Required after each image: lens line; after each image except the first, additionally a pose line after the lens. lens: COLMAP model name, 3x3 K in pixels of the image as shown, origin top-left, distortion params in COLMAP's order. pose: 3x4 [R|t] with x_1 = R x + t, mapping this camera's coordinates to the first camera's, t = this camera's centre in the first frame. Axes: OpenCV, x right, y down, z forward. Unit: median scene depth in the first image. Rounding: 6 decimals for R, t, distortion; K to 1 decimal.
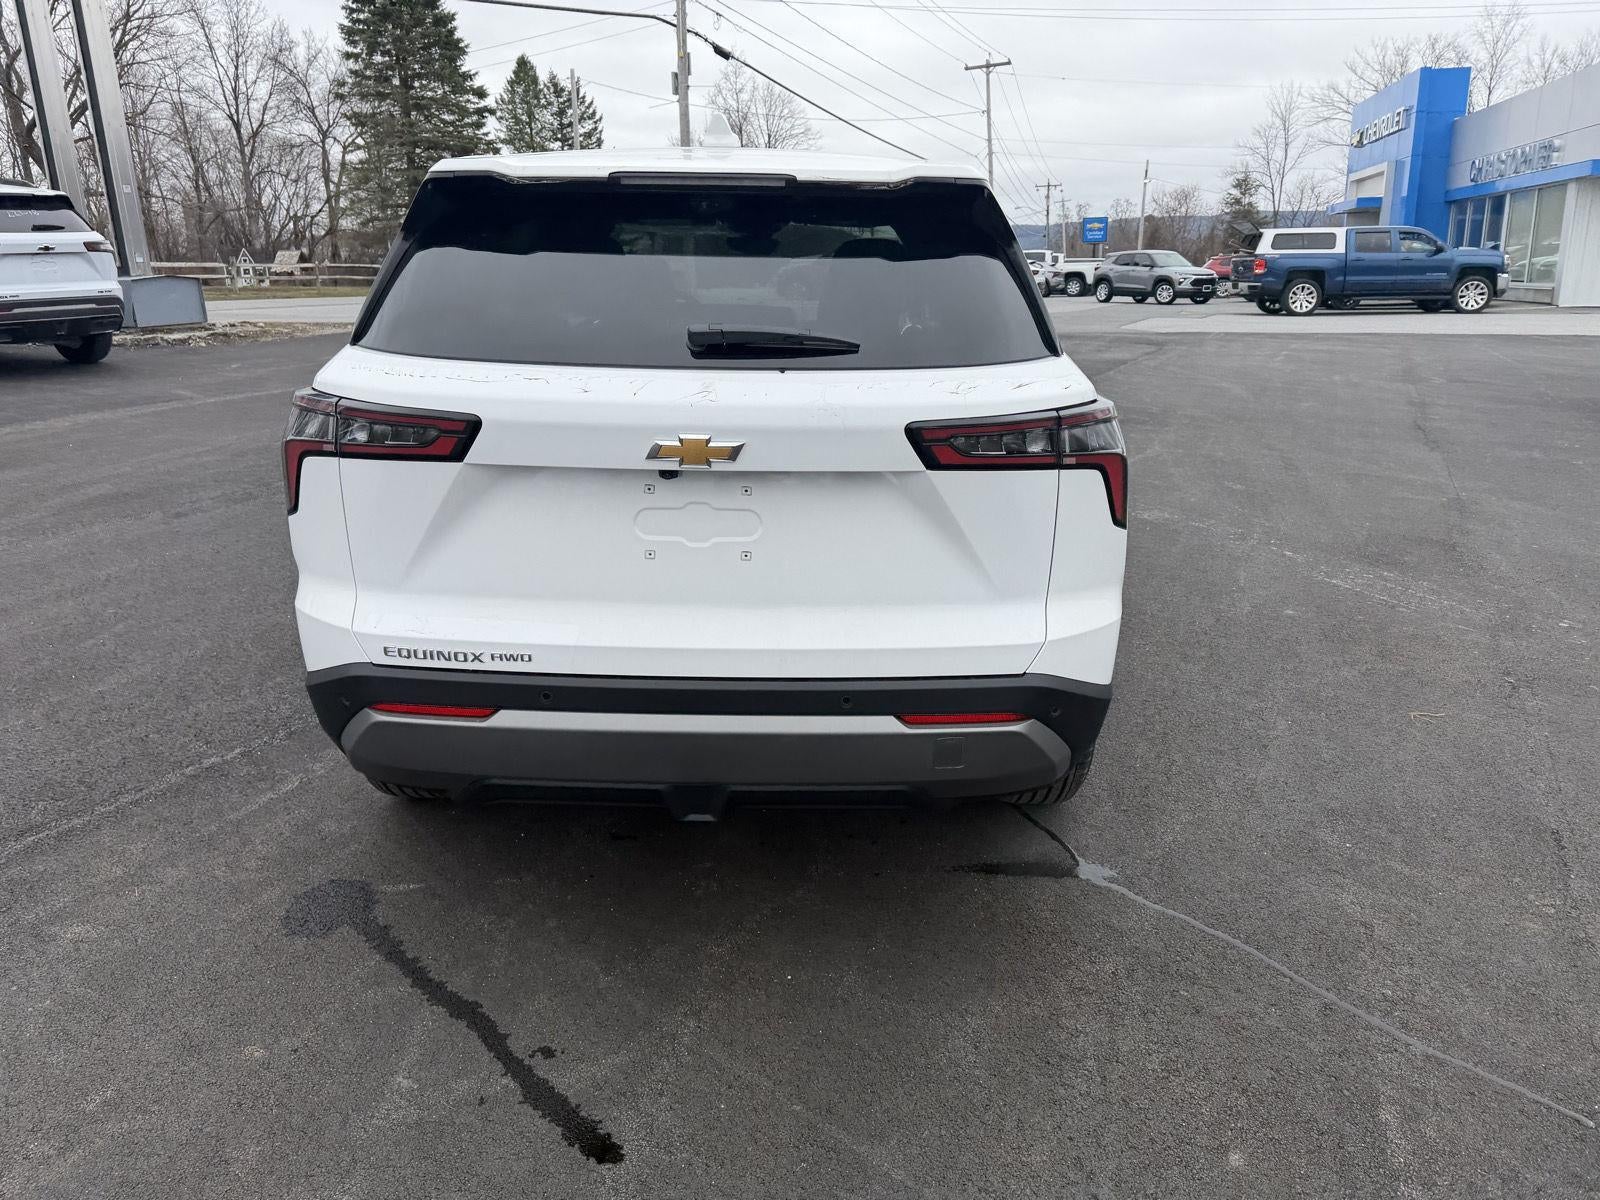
lens RADIAL K [[1145.6, 0, 792.2], [0, 1145.6, 601.4], [0, 0, 1]] dist [0.001535, -0.006617]
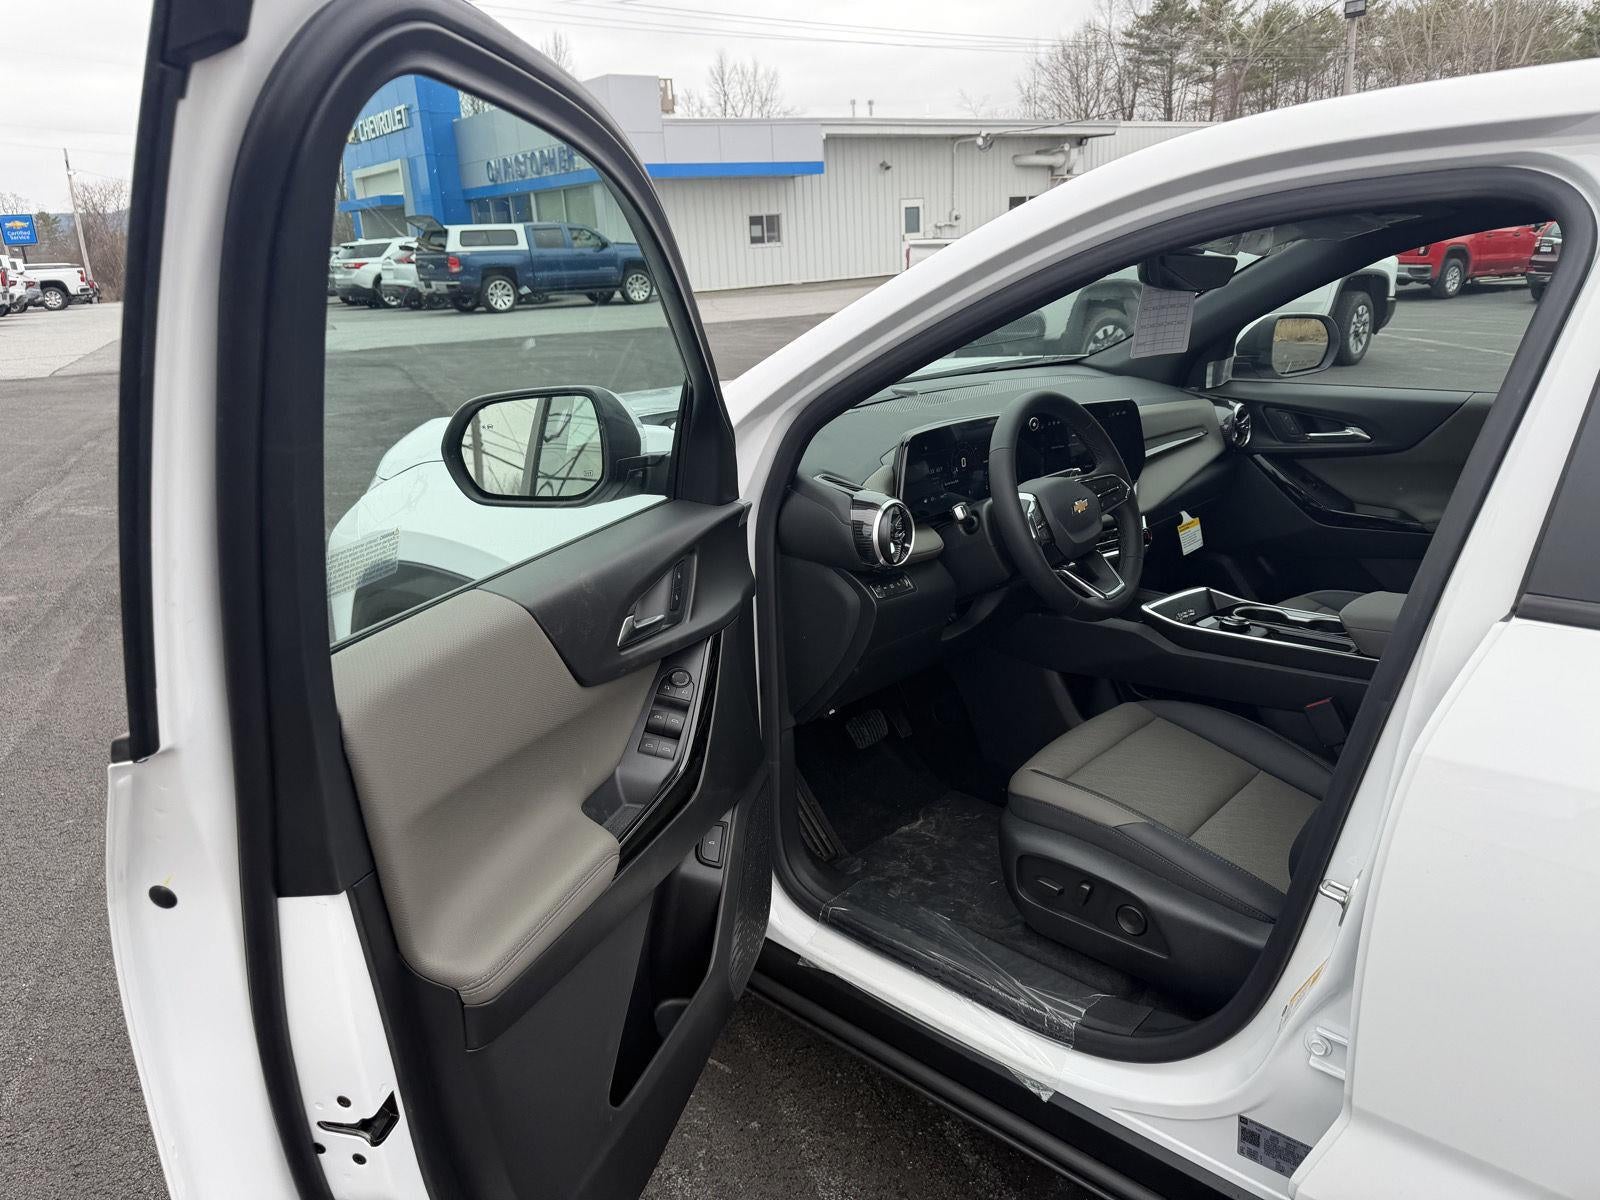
lens RADIAL K [[1149.5, 0, 797.8], [0, 1149.5, 593.5], [0, 0, 1]] dist [0.006725, -0.002493]
pose [[0.659242, -0.231420, 0.715433, -0.147899], [0.235933, 0.967074, 0.095415, -0.084230], [-0.713957, 0.105893, 0.692136, 0.254798]]
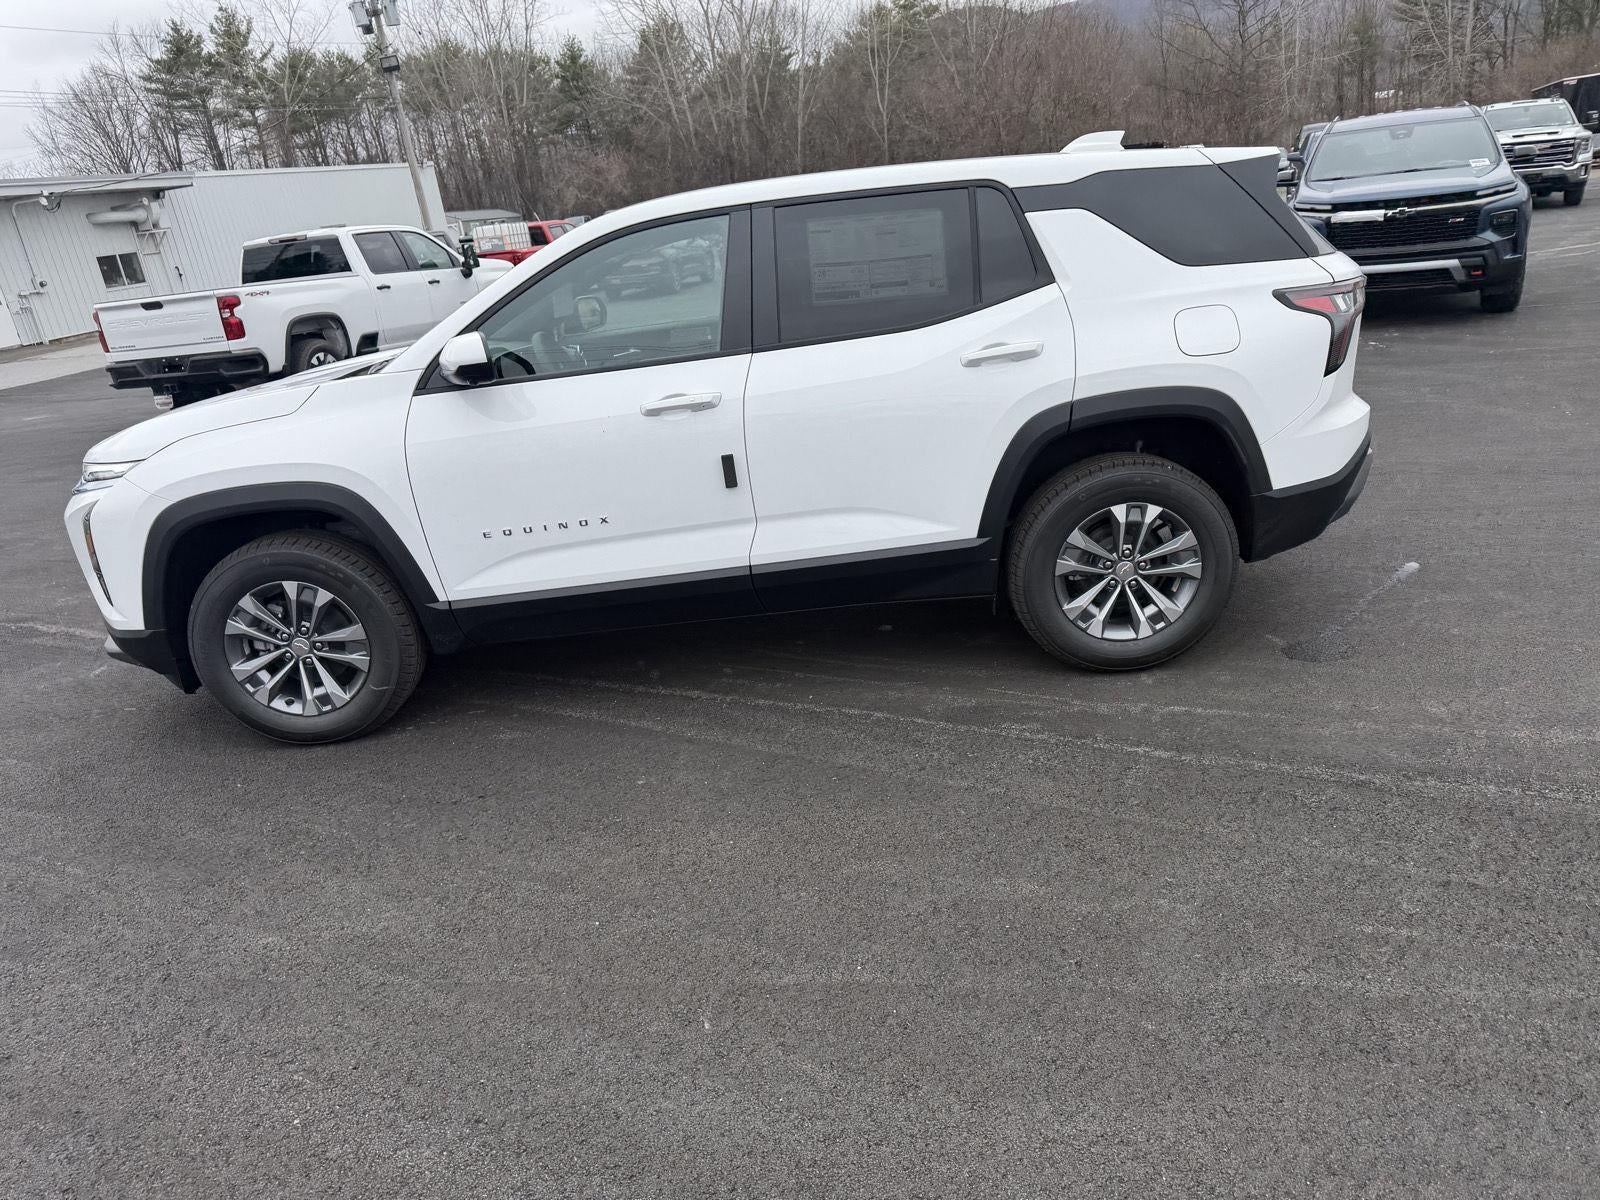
lens RADIAL K [[1128.3, 0, 800.0], [0, 1128.3, 600.0], [0, 0, 1]] dist [0.014507, -0.013406]
pose [[-0.017418, -0.323110, 0.946201, -0.313551], [0.401949, 0.864244, 0.302522, -0.088556], [-0.915497, 0.385593, 0.114820, 0.256098]]
